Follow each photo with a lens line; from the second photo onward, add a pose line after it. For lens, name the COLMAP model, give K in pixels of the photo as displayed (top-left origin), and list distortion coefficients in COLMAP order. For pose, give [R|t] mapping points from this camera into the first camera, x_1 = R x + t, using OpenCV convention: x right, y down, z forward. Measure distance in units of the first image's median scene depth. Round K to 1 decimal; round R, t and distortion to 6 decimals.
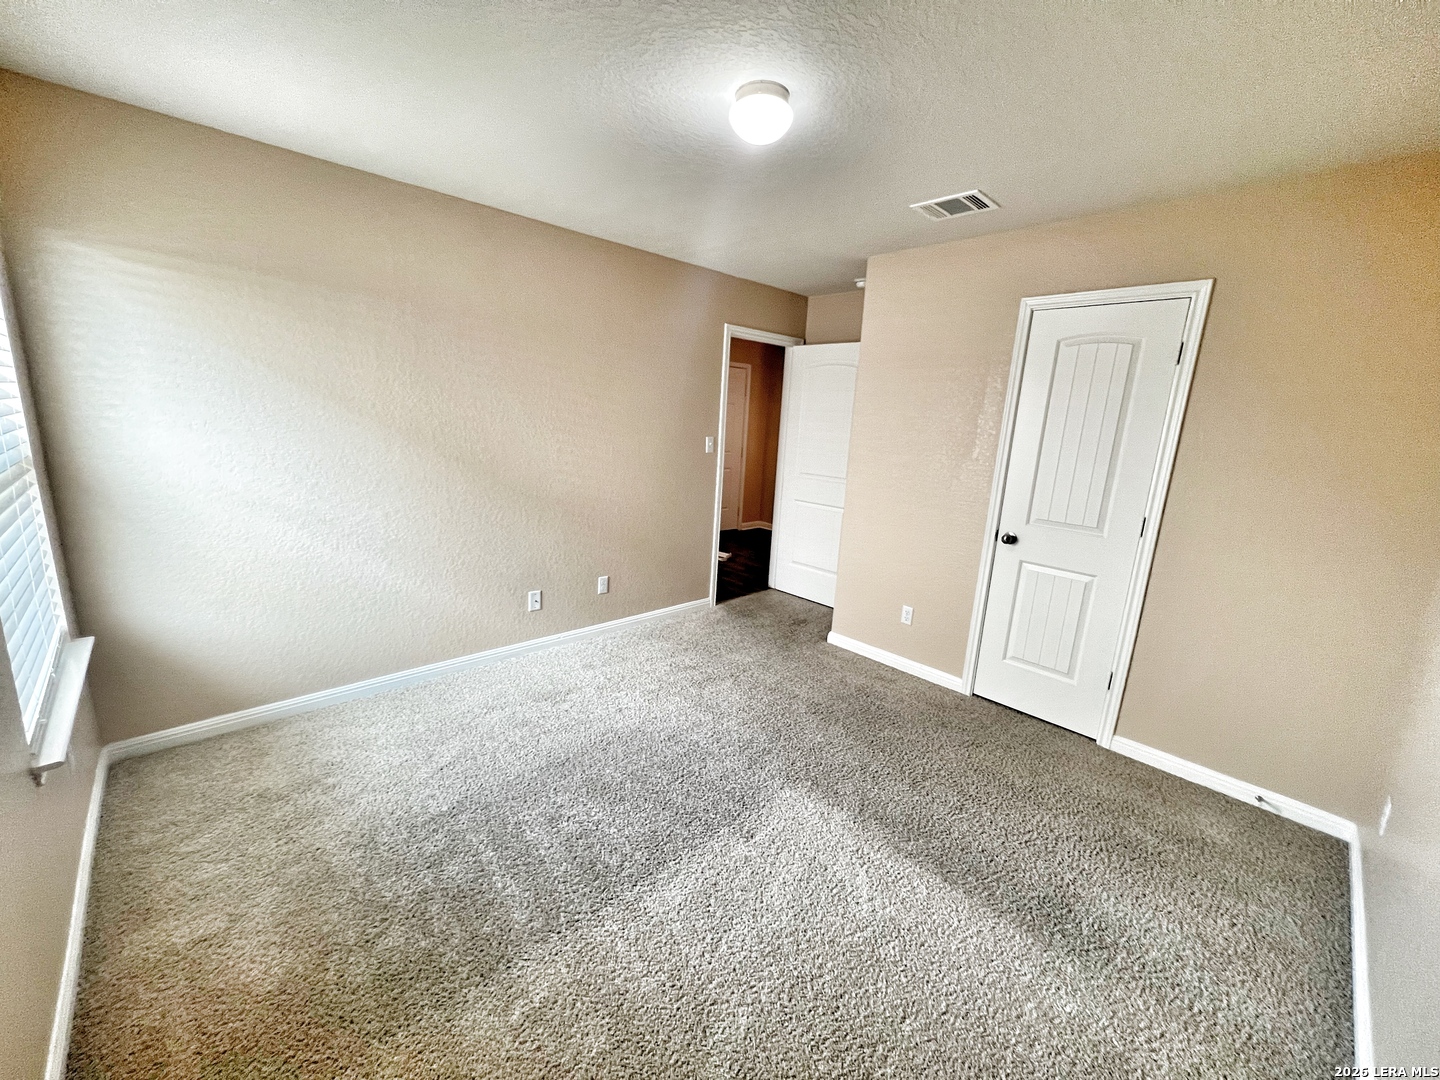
lens RADIAL K [[575.6, 0, 718.5], [0, 575.6, 540.3], [0, 0, 1]] dist [-0.001414, 0.000480]
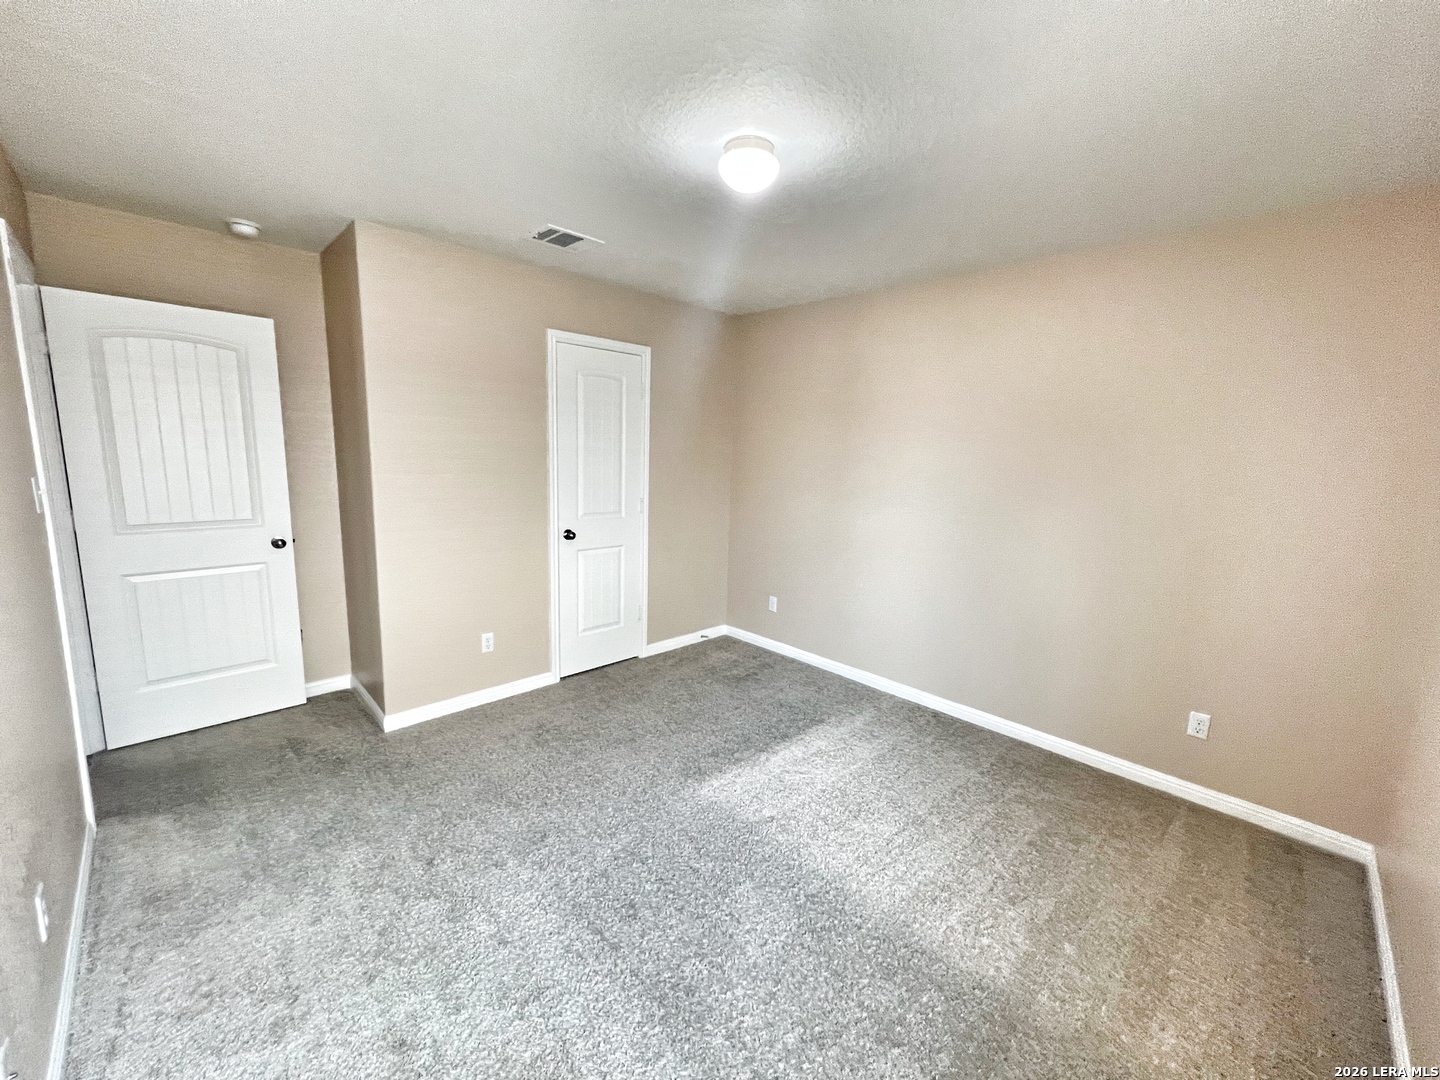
lens RADIAL K [[575.6, 0, 718.5], [0, 575.6, 540.3], [0, 0, 1]] dist [-0.001414, 0.000480]
pose [[-0.018035, -0.212159, 0.977069, -0.690580], [0.179789, 0.960611, 0.211904, -0.198773], [-0.983540, 0.179488, 0.020819, 0.725846]]
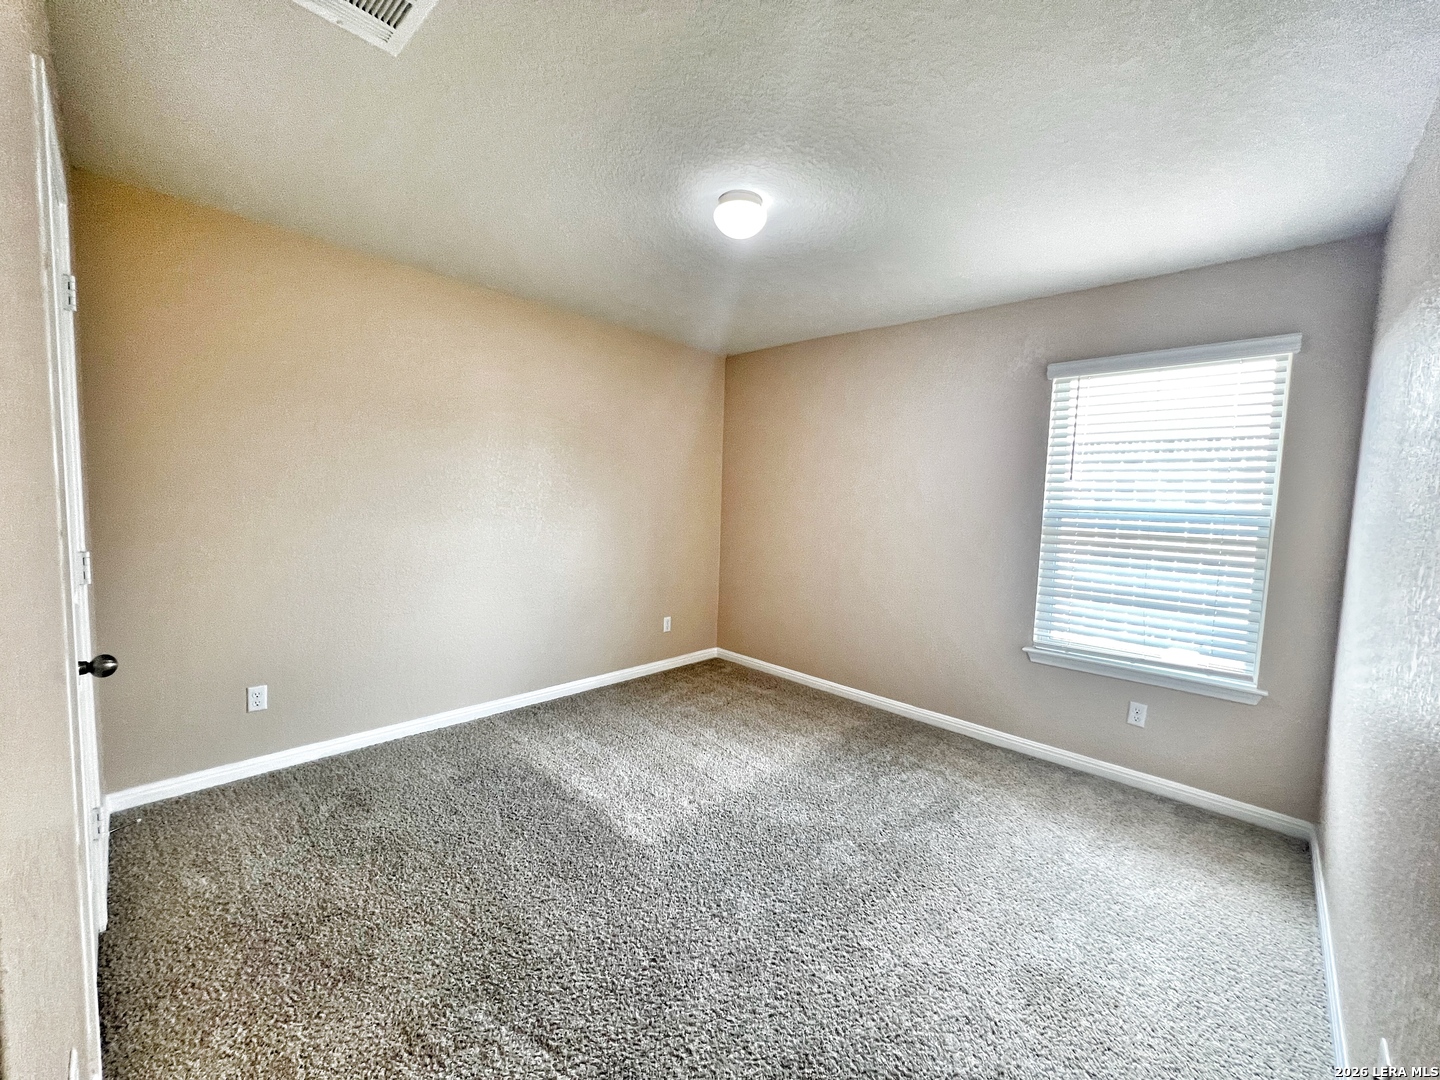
lens RADIAL K [[575.6, 0, 718.5], [0, 575.6, 540.3], [0, 0, 1]] dist [-0.001414, 0.000480]
pose [[-0.995430, -0.080470, -0.051409, 0.084324], [-0.092041, 0.951939, 0.292132, -0.272217], [0.025430, 0.295529, -0.954995, 1.478323]]
